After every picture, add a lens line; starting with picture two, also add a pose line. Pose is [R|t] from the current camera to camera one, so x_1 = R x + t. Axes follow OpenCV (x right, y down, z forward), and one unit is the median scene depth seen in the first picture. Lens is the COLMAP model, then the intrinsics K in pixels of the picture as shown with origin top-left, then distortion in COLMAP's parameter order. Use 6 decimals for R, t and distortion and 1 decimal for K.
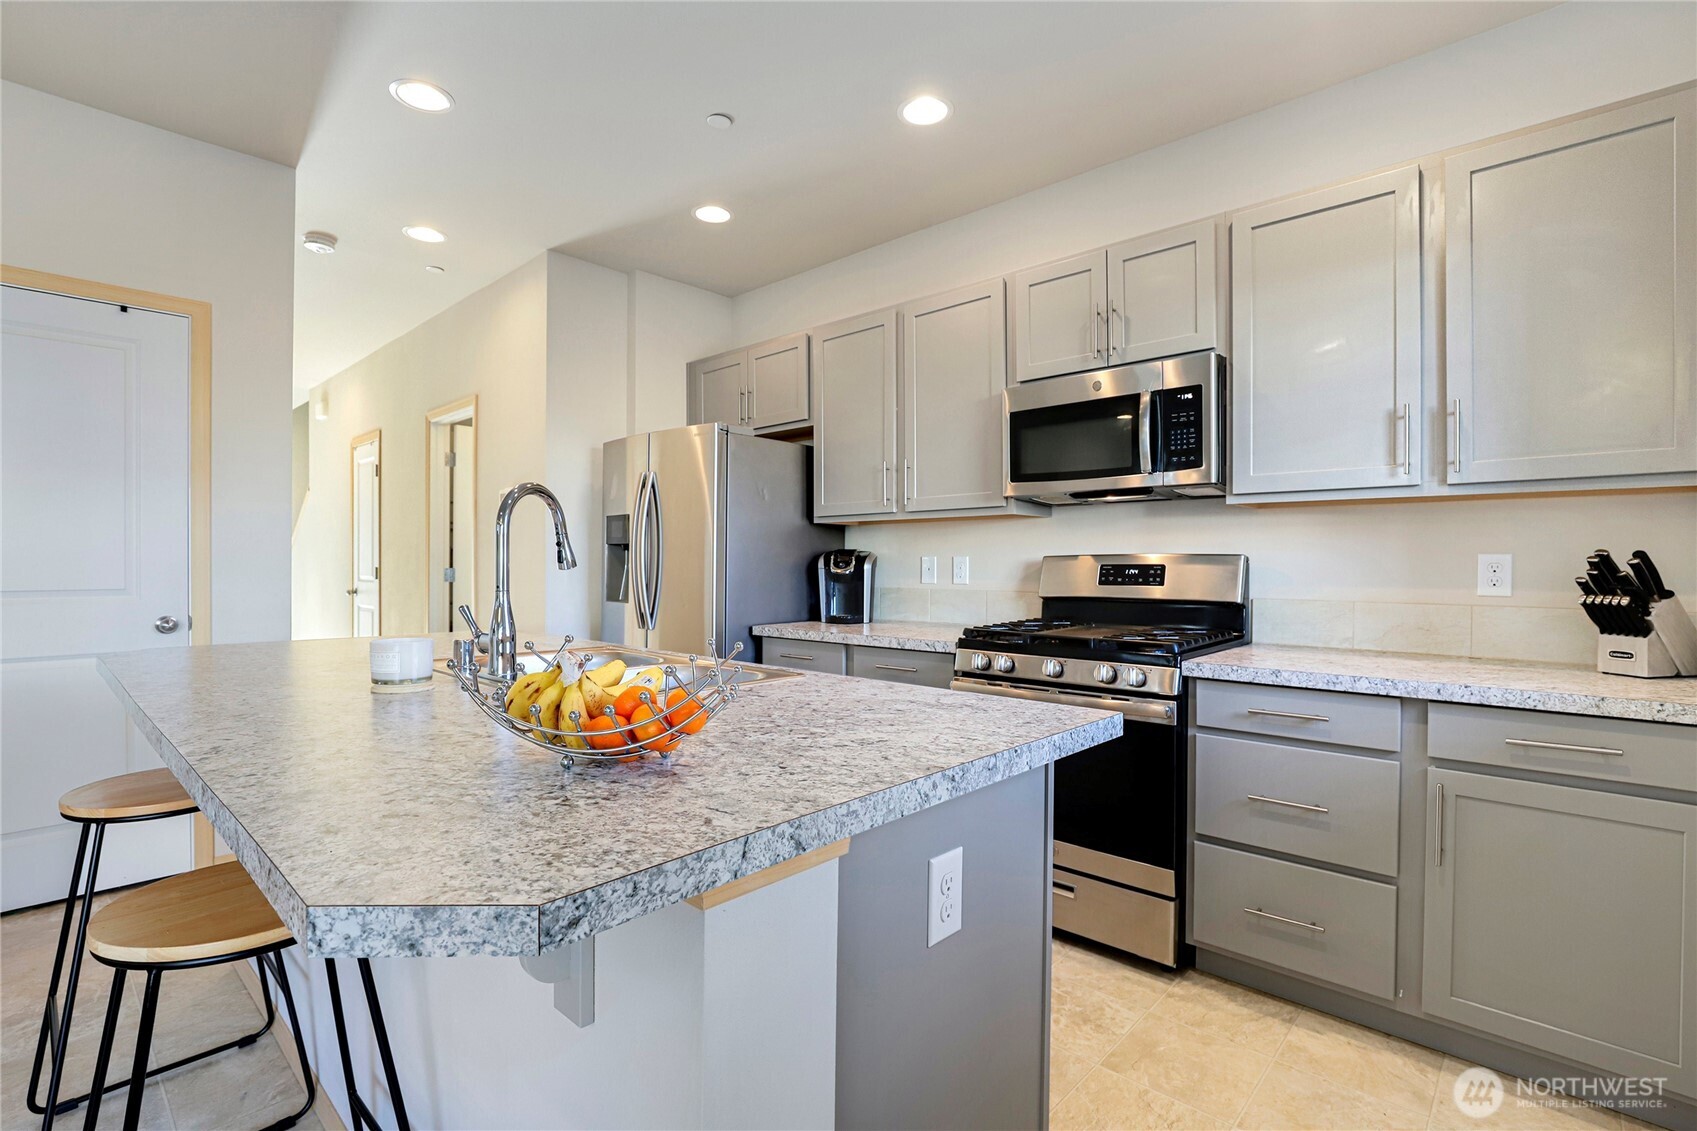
lens RADIAL K [[791.6, 0, 859.6], [0, 791.6, 570.7], [0, 0, 1]] dist [-0.022159, 0.010837]
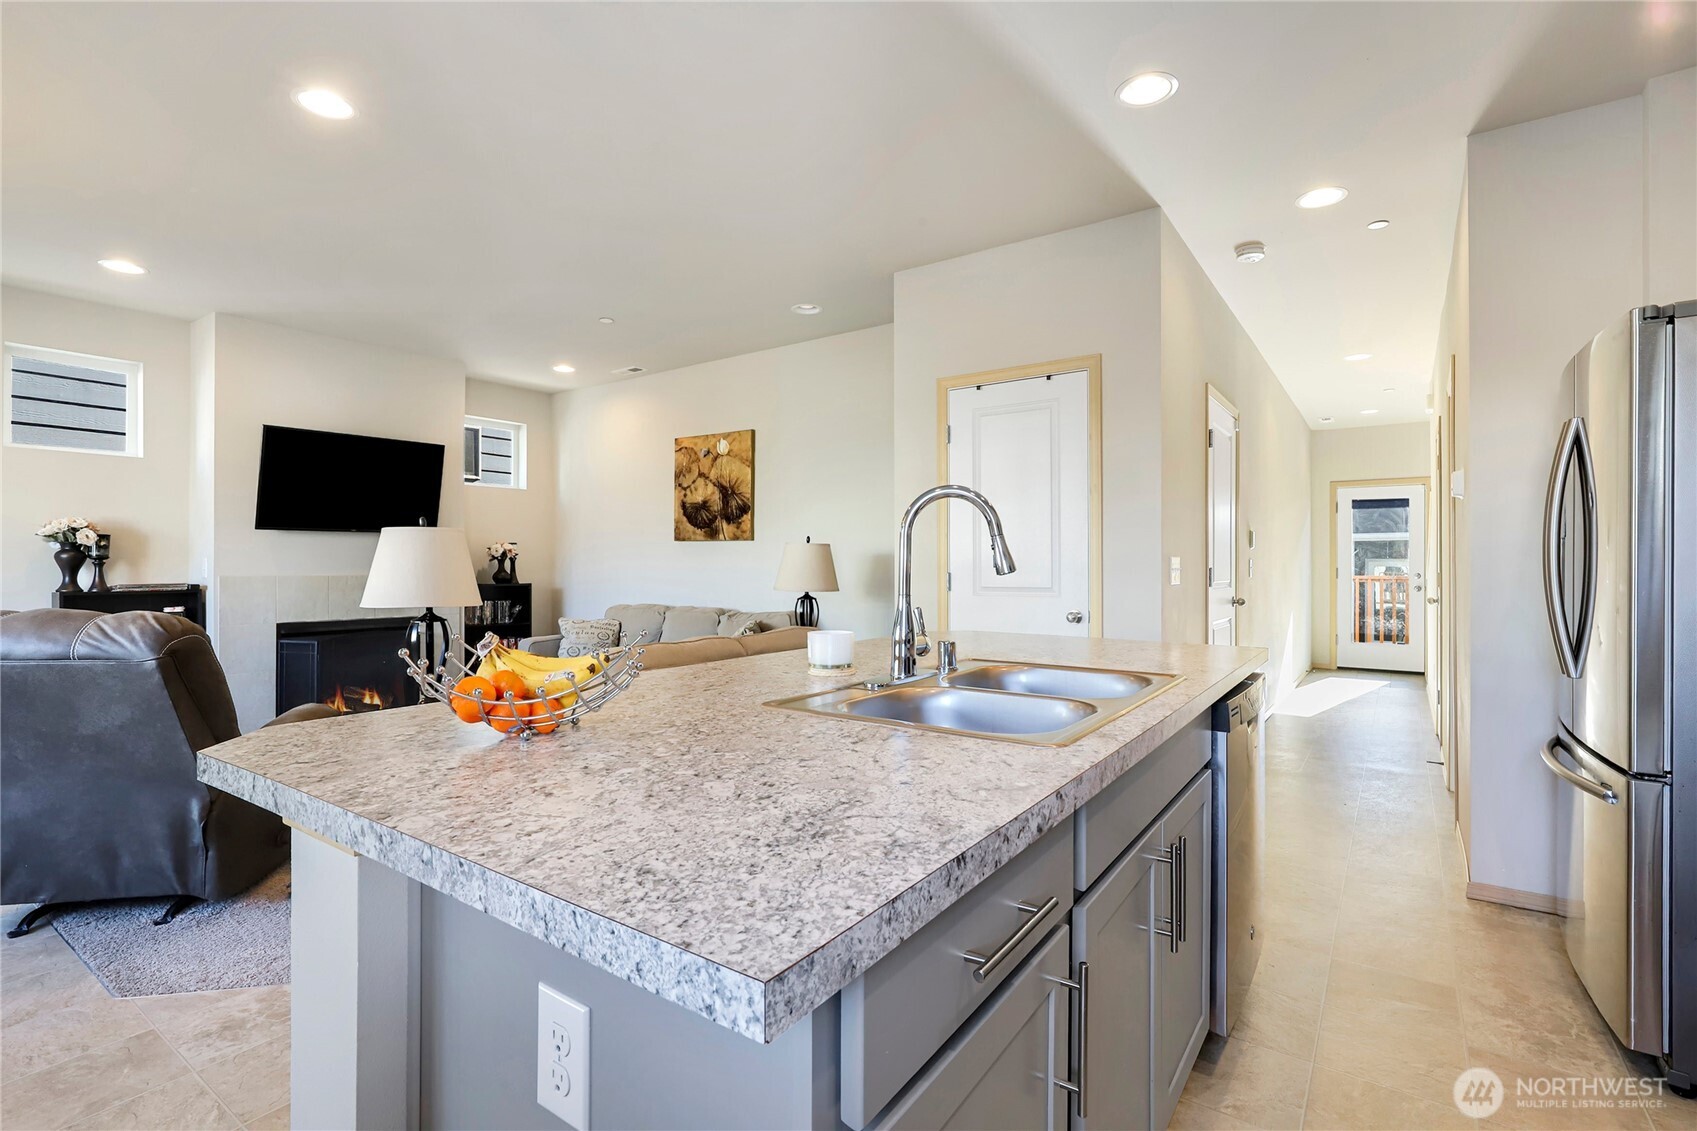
lens RADIAL K [[791.6, 0, 859.6], [0, 791.6, 570.7], [0, 0, 1]] dist [-0.022159, 0.010837]
pose [[0.121143, 0.001143, -0.992634, 0.805524], [-0.009089, 0.999959, 0.000042, -0.007552], [0.992593, 0.009017, 0.121148, 1.162456]]
